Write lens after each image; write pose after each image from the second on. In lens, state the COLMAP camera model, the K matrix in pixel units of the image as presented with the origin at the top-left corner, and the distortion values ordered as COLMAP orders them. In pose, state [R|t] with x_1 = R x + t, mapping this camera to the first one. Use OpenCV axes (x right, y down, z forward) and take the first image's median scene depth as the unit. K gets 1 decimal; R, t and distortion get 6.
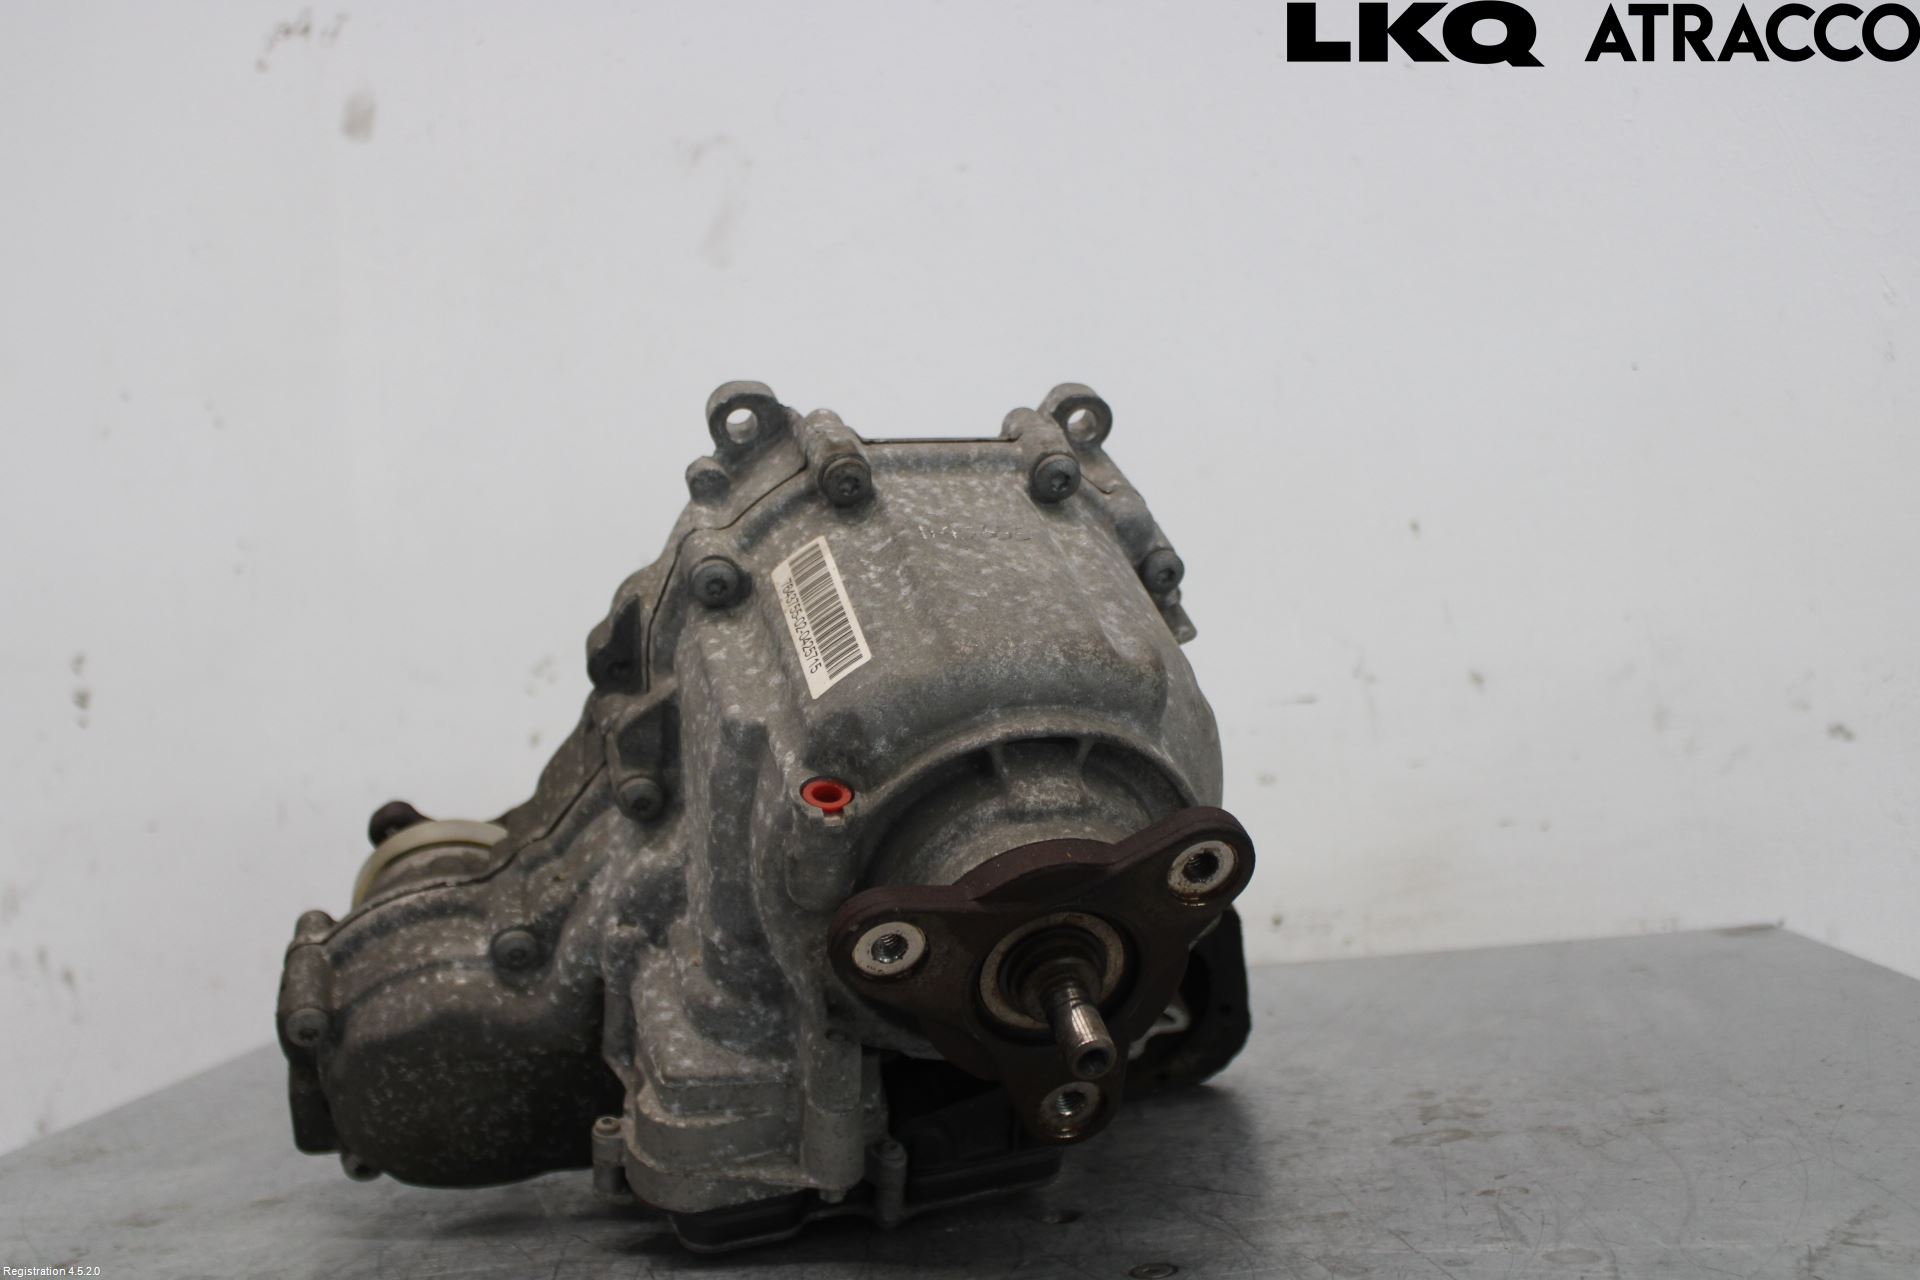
lens RADIAL K [[1831.3, 0, 943.4], [0, 1831.3, 658.8], [0, 0, 1]] dist [-0.095747, 0.000000]
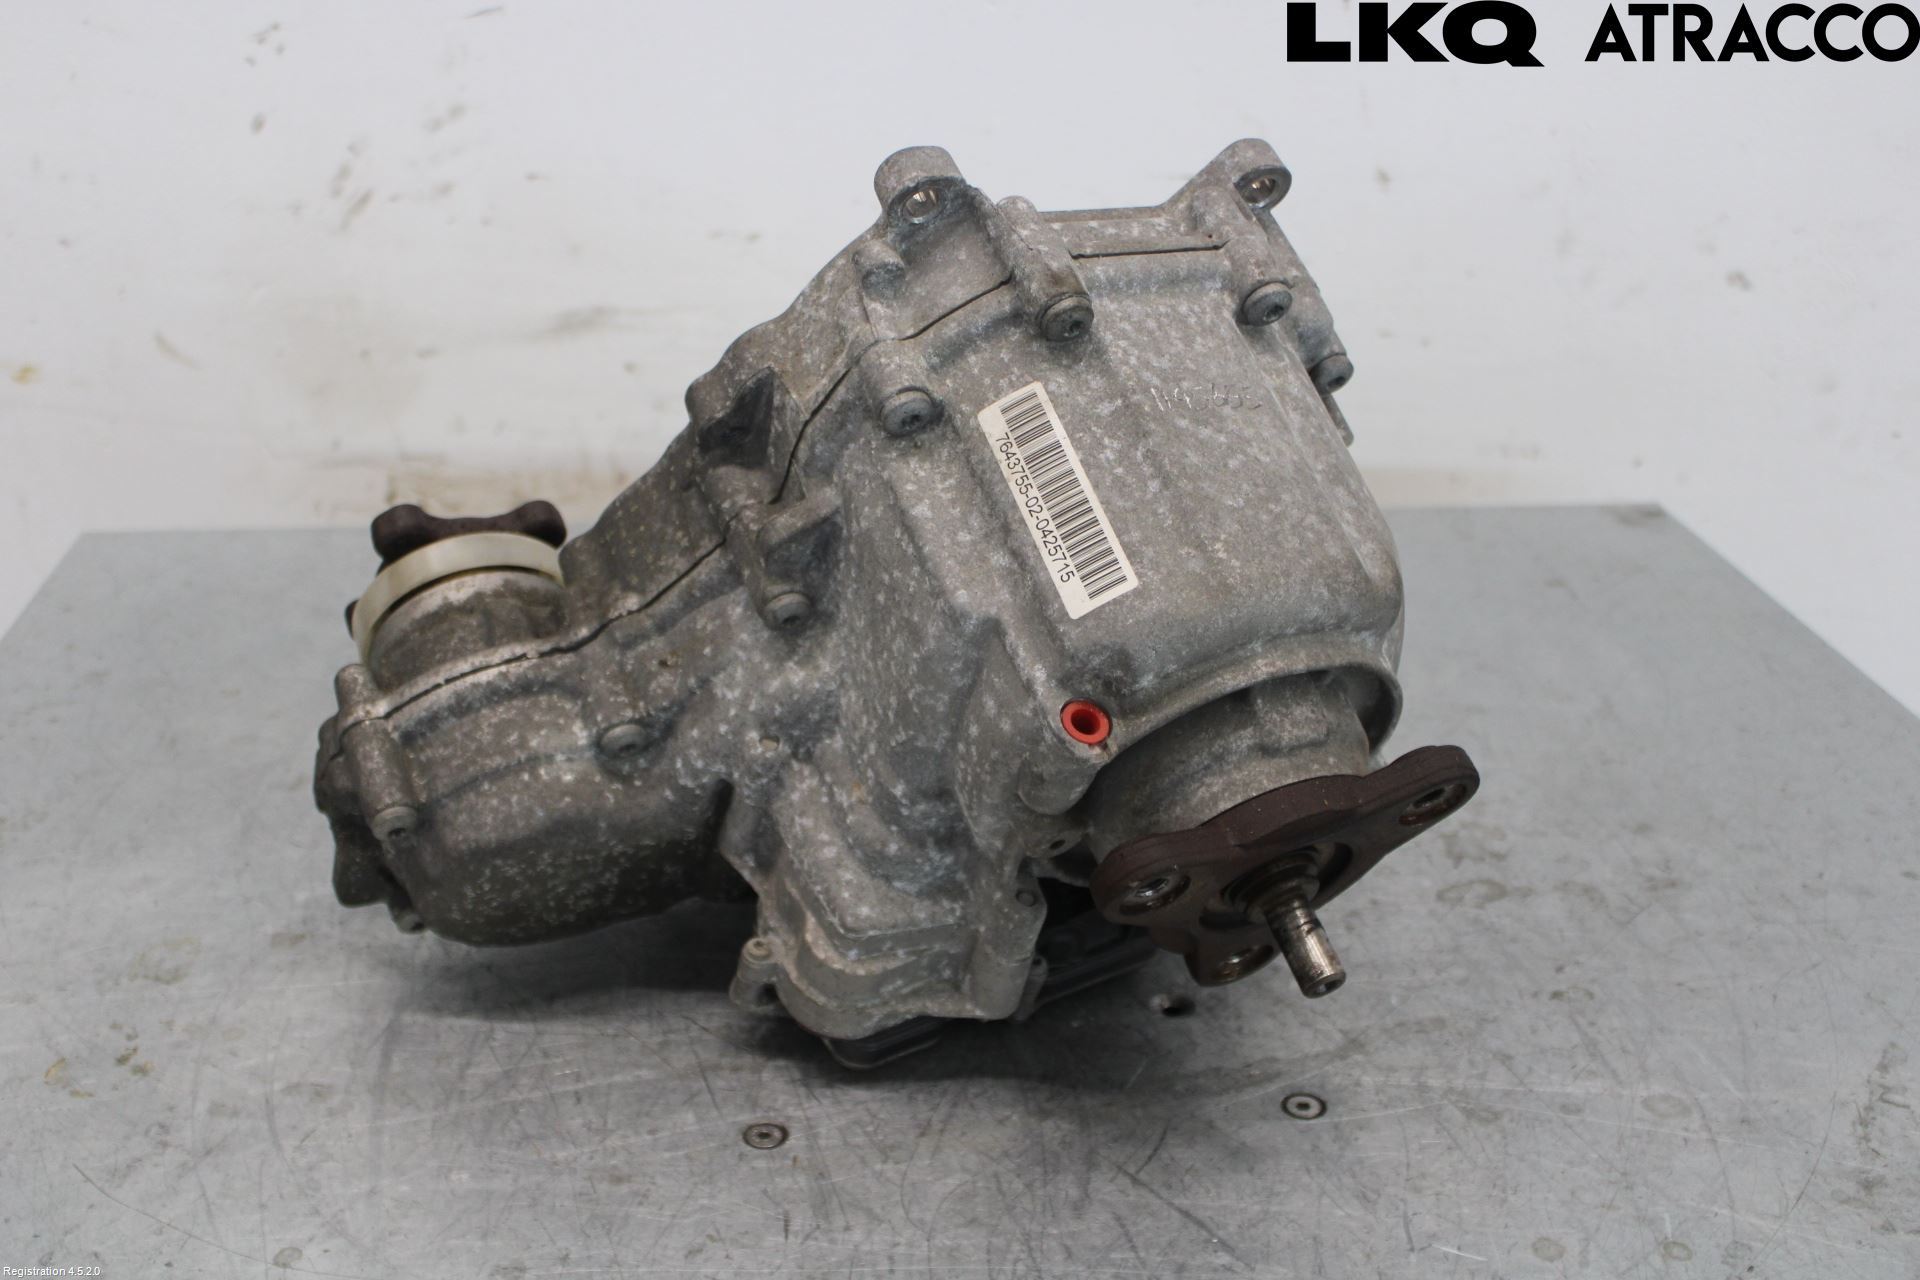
lens RADIAL K [[2126.3, 0, 971.1], [0, 2126.3, 635.2], [0, 0, 1]] dist [-0.082455, 0.000000]
pose [[0.968726, 0.010015, 0.247929, -0.351608], [-0.108751, 0.915242, 0.387950, -0.350177], [-0.223030, -0.402780, 0.887708, 0.016410]]
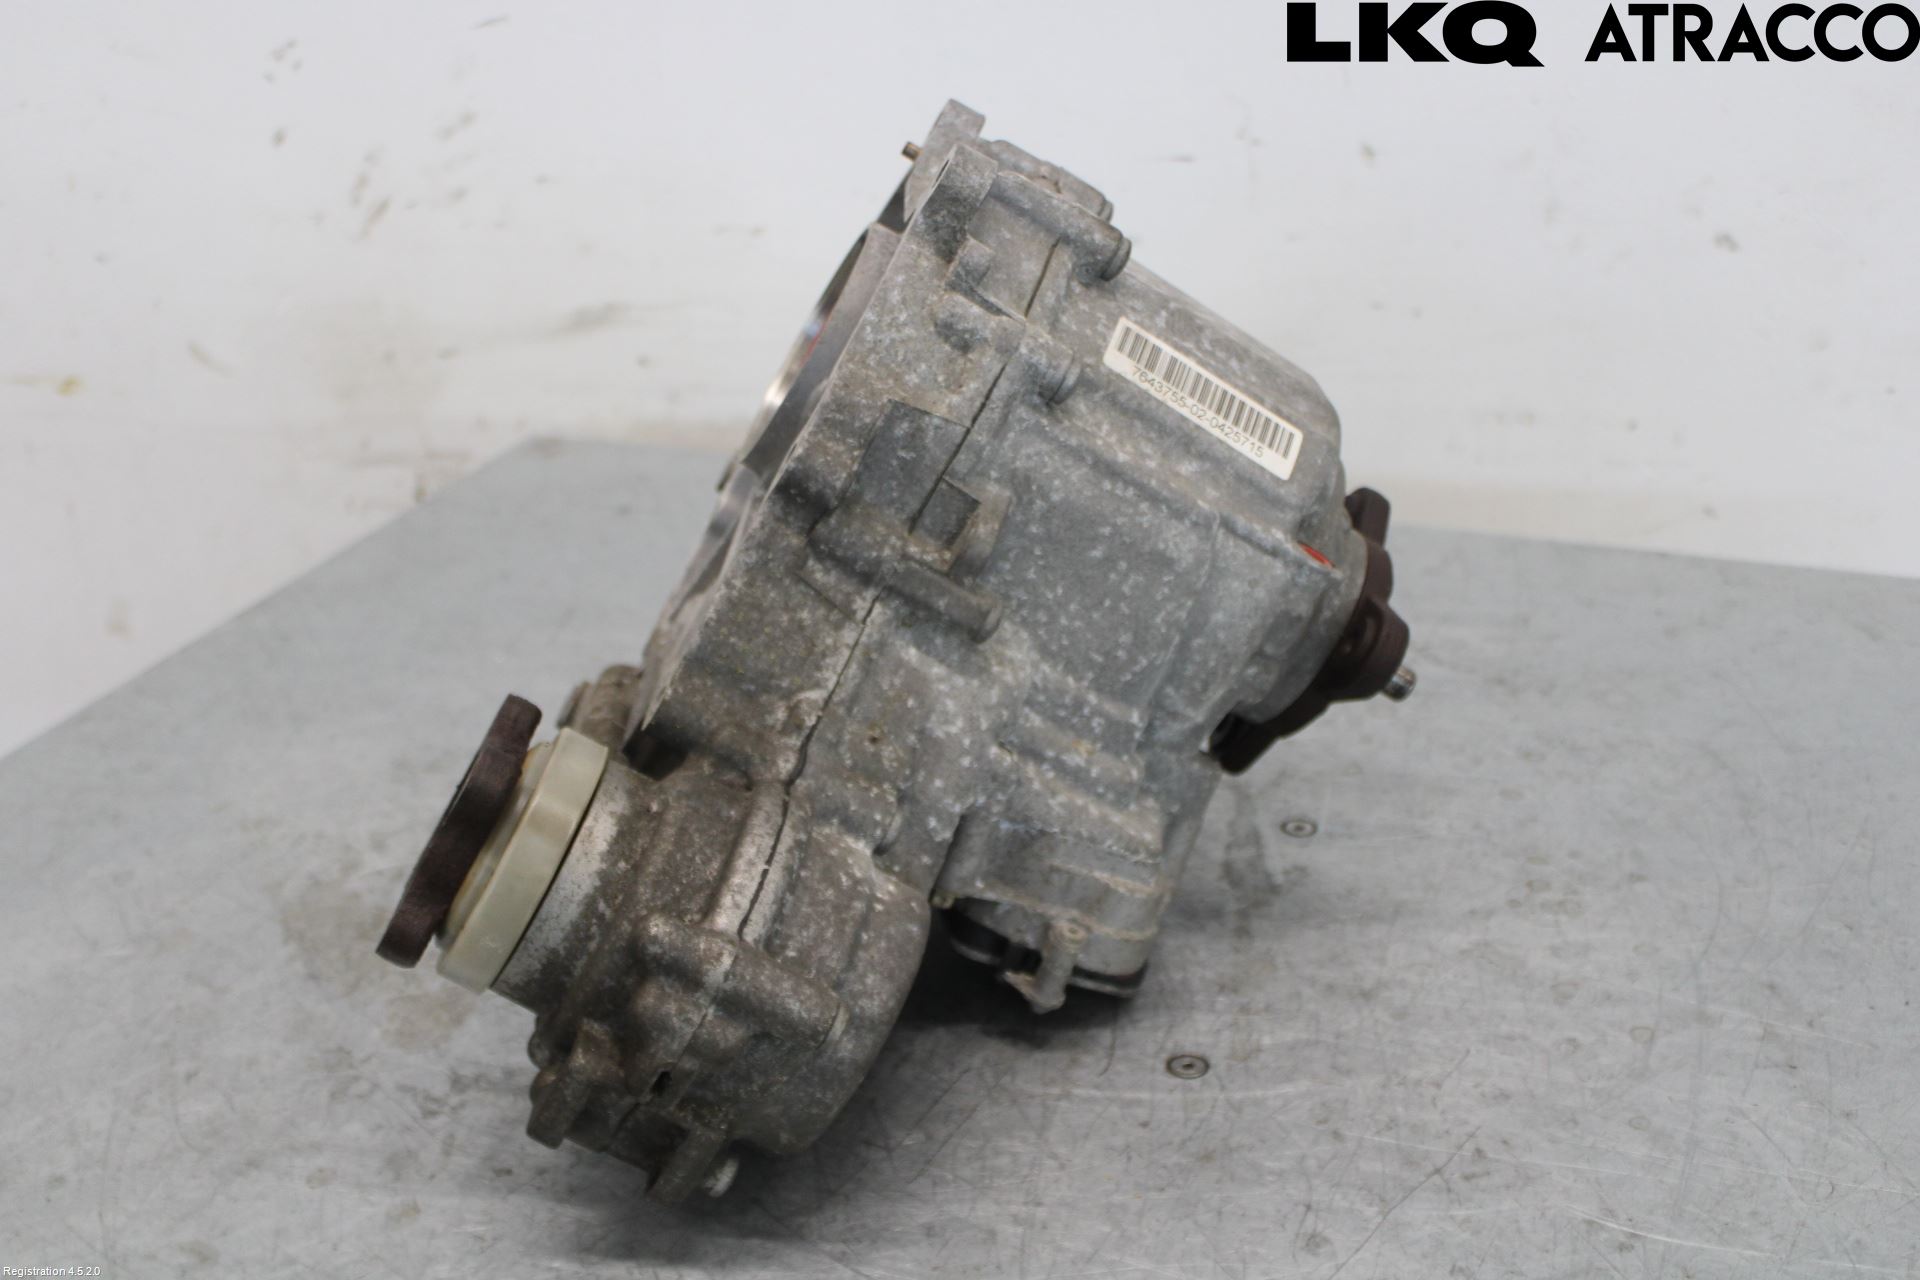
lens RADIAL K [[2126.3, 0, 963.0], [0, 2126.3, 630.0], [0, 0, 1]] dist [-0.082455, 0.000000]
pose [[0.241086, -0.311522, 0.919147, -1.201171], [-0.008335, 0.946383, 0.322939, -0.276946], [-0.970468, -0.085517, 0.225563, 0.784779]]
